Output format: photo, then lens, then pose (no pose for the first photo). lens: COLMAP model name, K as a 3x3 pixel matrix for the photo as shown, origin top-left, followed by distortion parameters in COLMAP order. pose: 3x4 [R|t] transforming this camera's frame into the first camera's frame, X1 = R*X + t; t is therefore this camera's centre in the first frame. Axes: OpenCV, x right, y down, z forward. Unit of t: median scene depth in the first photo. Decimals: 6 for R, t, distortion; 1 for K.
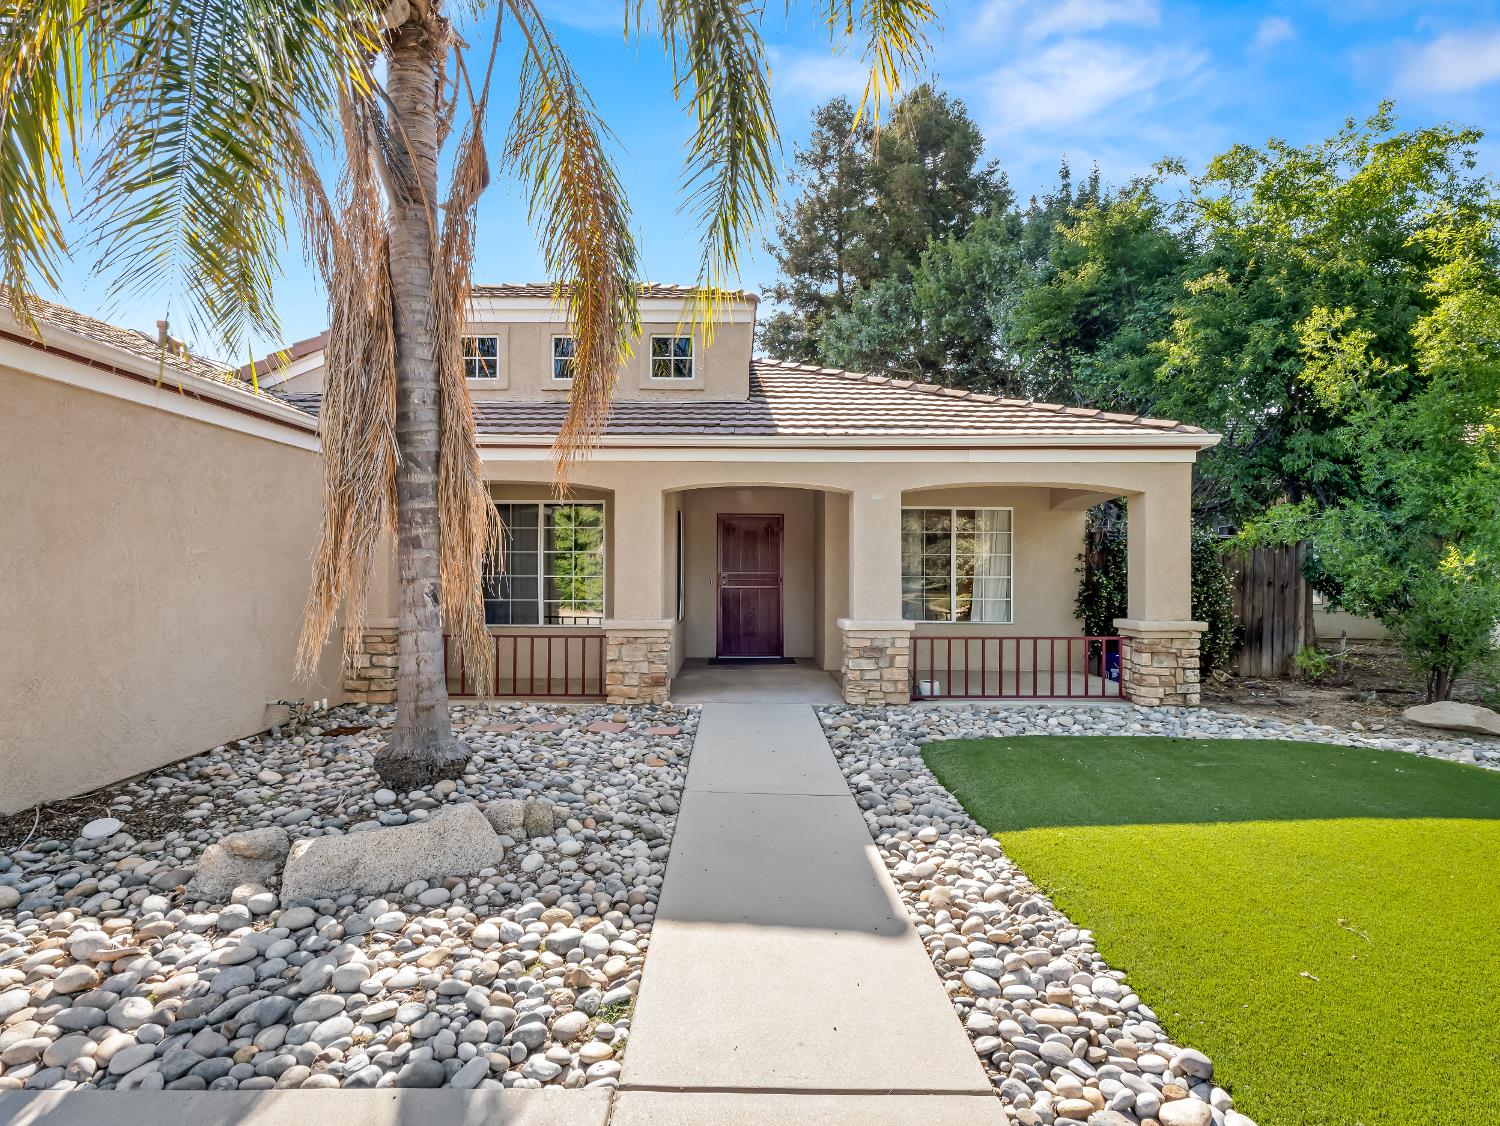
lens RADIAL K [[753.2, 0, 750.0], [0, 753.2, 563.0], [0, 0, 1]] dist [0.000305, -0.000113]
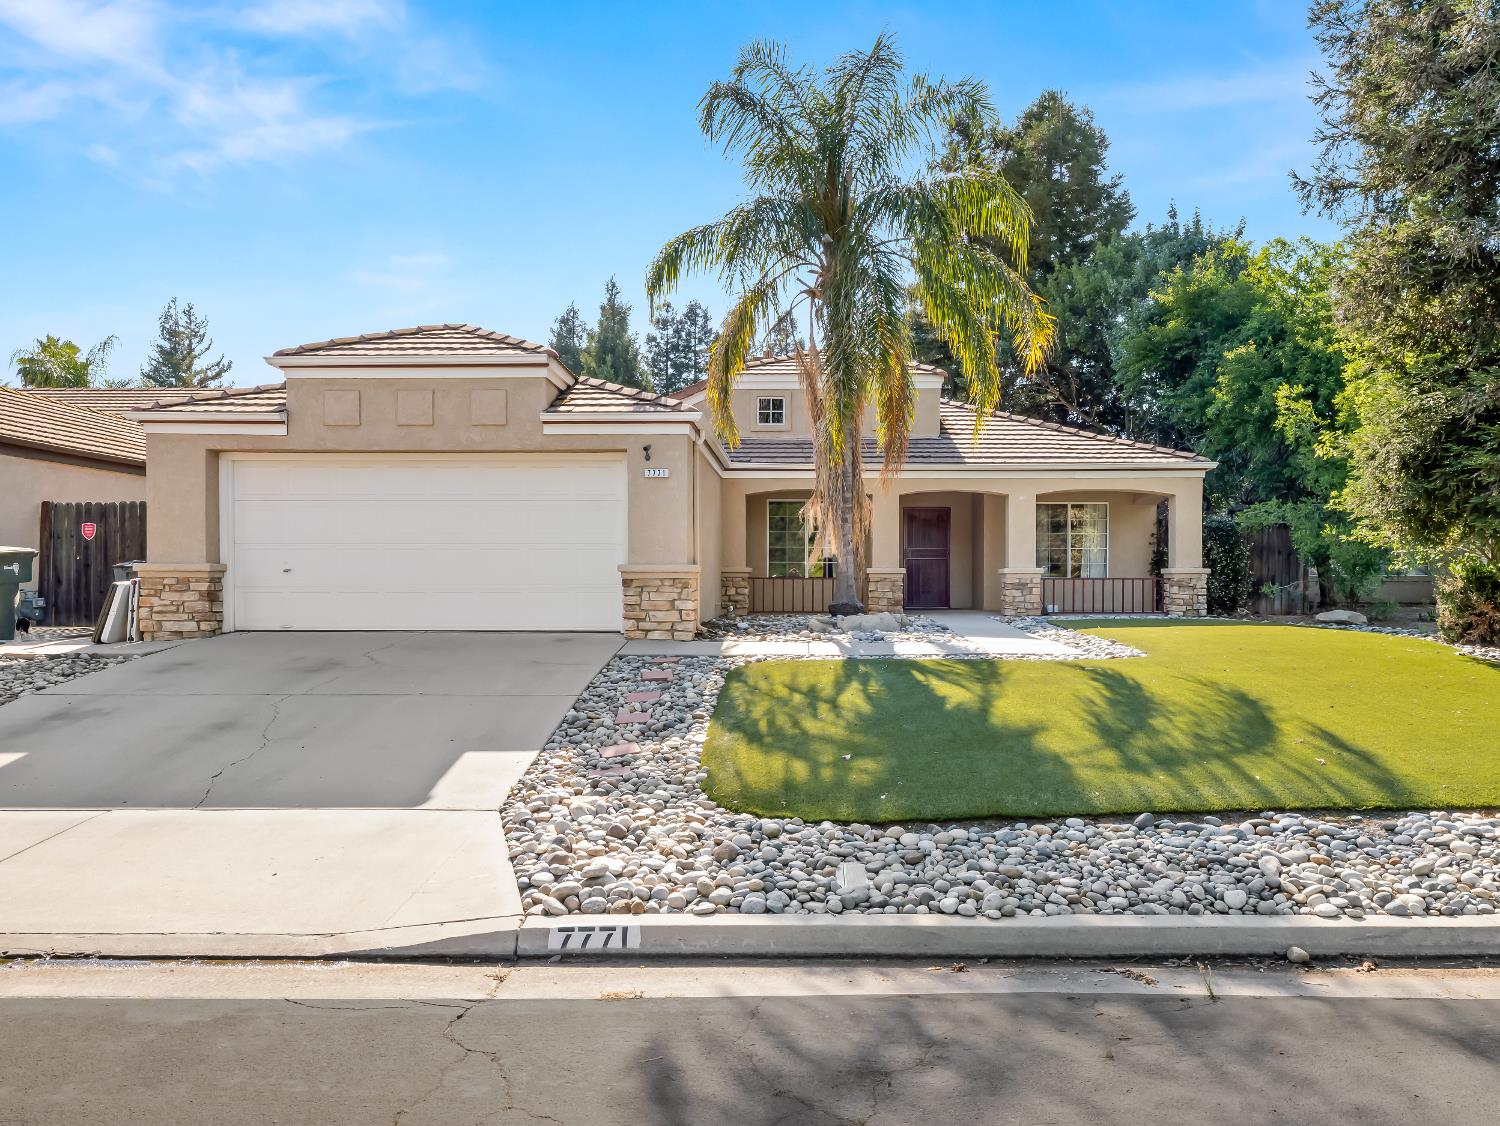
lens RADIAL K [[1188.4, 0, 750.0], [0, 1188.4, 563.0], [0, 0, 1]] dist [-0.004966, 0.000449]
pose [[0.999605, -0.001659, -0.028064, -0.353745], [0.001278, 0.999907, -0.013611, 0.091801], [0.028084, 0.013570, 0.999513, -1.630124]]
